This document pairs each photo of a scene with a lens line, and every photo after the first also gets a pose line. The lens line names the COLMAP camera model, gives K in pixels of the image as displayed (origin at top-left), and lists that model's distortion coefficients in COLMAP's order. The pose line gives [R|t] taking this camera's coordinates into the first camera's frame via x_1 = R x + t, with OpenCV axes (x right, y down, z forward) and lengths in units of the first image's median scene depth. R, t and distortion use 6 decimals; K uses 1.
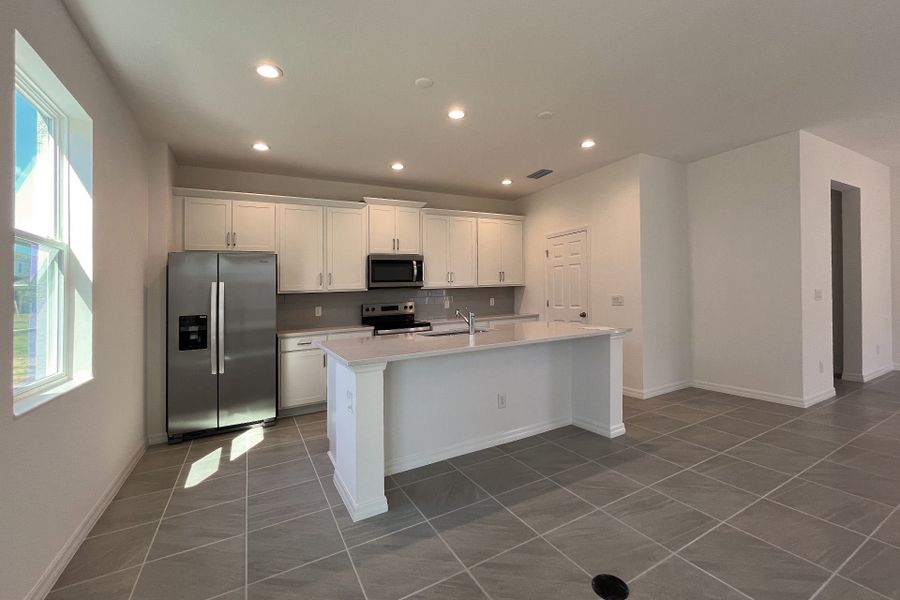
lens RADIAL K [[376.8, 0, 454.6], [0, 376.8, 296.0], [0, 0, 1]] dist [0.025522, 0.000799]
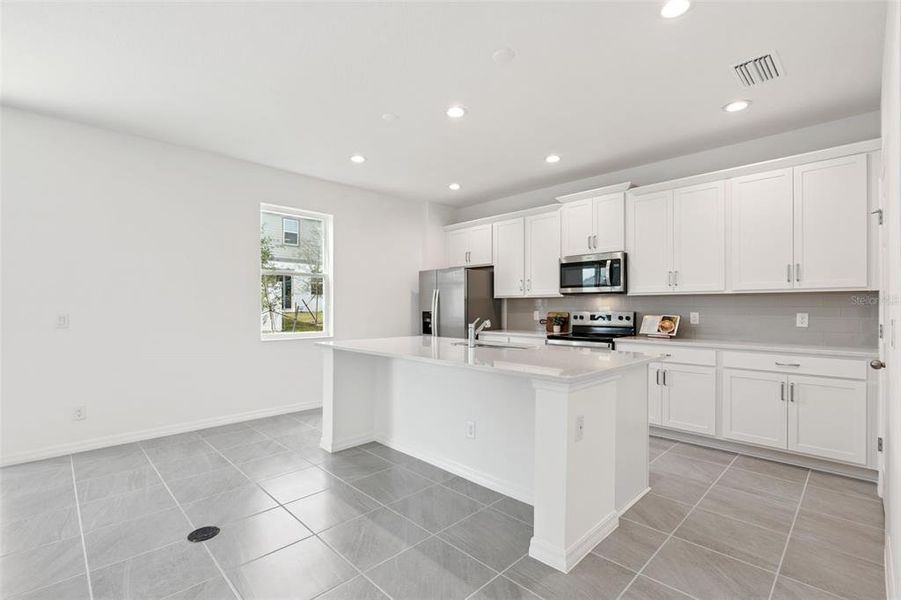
lens RADIAL K [[409.6, 0, 455.5], [0, 409.6, 297.6], [0, 0, 1]] dist [0.022191, -0.001466]
pose [[0.281414, 0.023186, -0.959306, 0.670134], [-0.011478, 0.999718, 0.020795, -0.029828], [0.959518, 0.005158, 0.281601, 0.466600]]
